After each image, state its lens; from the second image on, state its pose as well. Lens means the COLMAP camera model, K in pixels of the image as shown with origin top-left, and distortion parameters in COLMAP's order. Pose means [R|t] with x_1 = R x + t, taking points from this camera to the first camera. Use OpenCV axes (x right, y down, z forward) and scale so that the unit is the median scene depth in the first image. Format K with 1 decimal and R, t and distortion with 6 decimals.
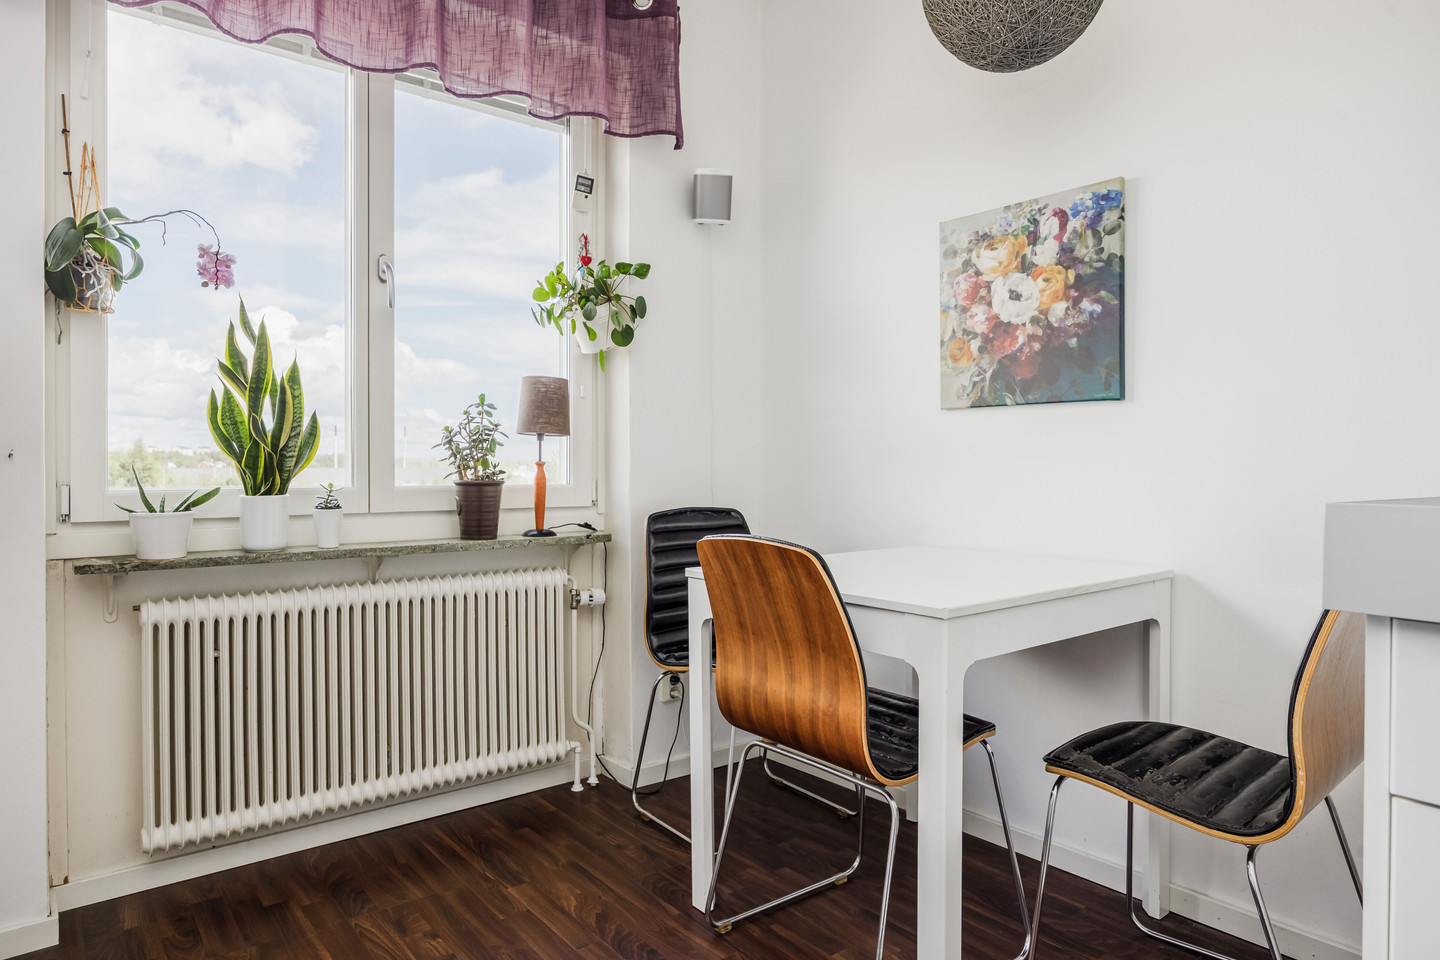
lens RADIAL K [[869.4, 0, 723.3], [0, 869.4, 476.1], [0, 0, 1]] dist [-0.013939, 0.004246]
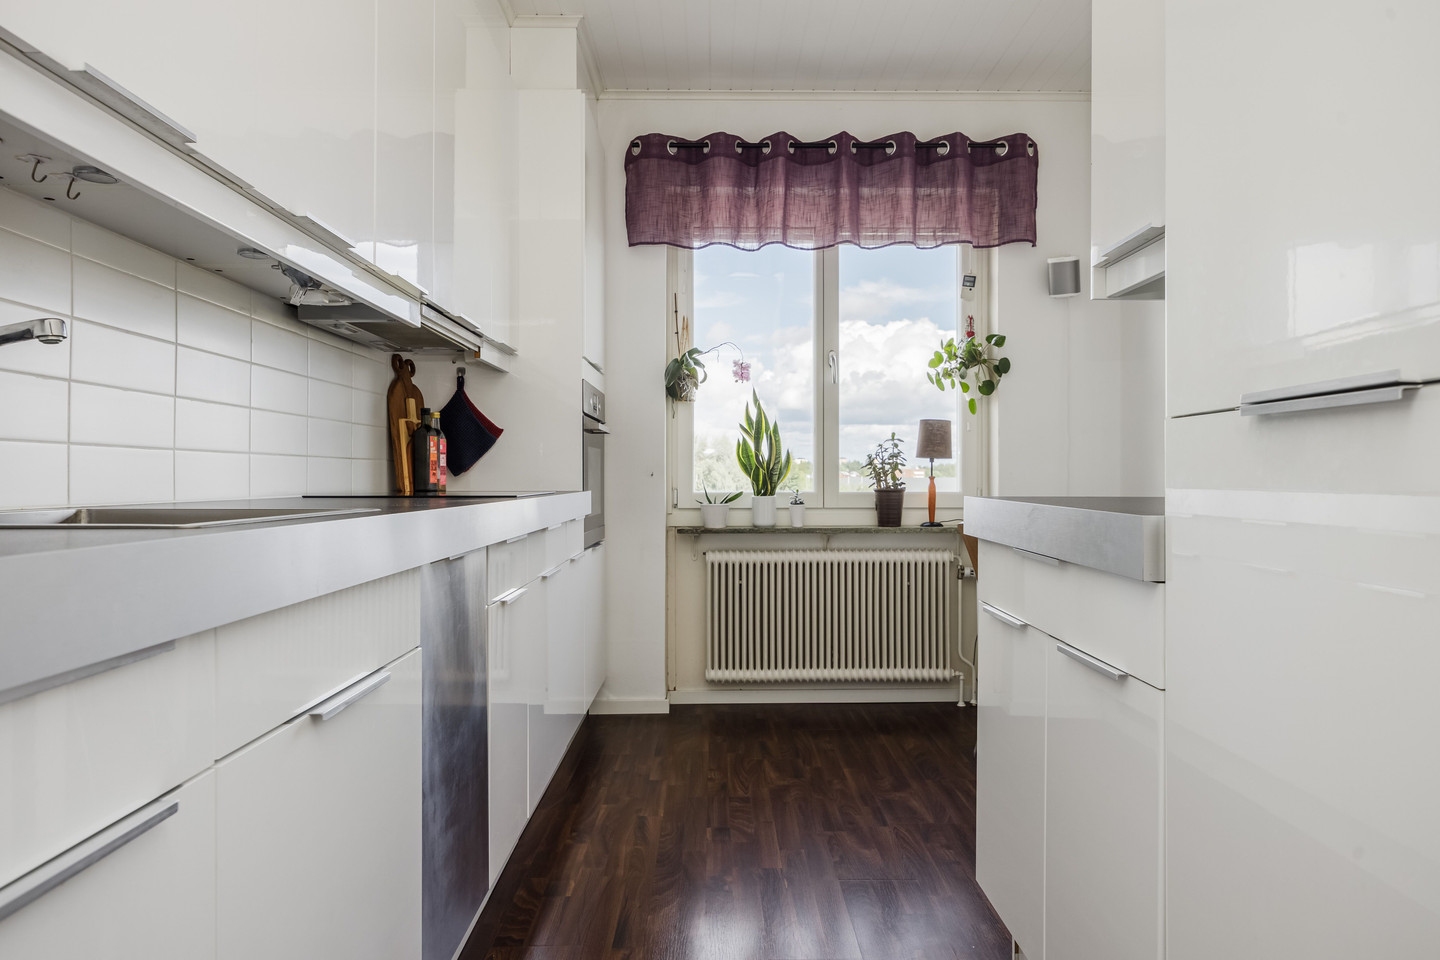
lens RADIAL K [[916.5, 0, 719.1], [0, 916.5, 479.6], [0, 0, 1]] dist [-0.024727, 0.000233]
pose [[0.790635, 0.003331, -0.612278, 0.508866], [-0.005762, 0.999981, -0.002000, -0.006551], [0.612260, 0.005109, 0.790640, -0.506988]]
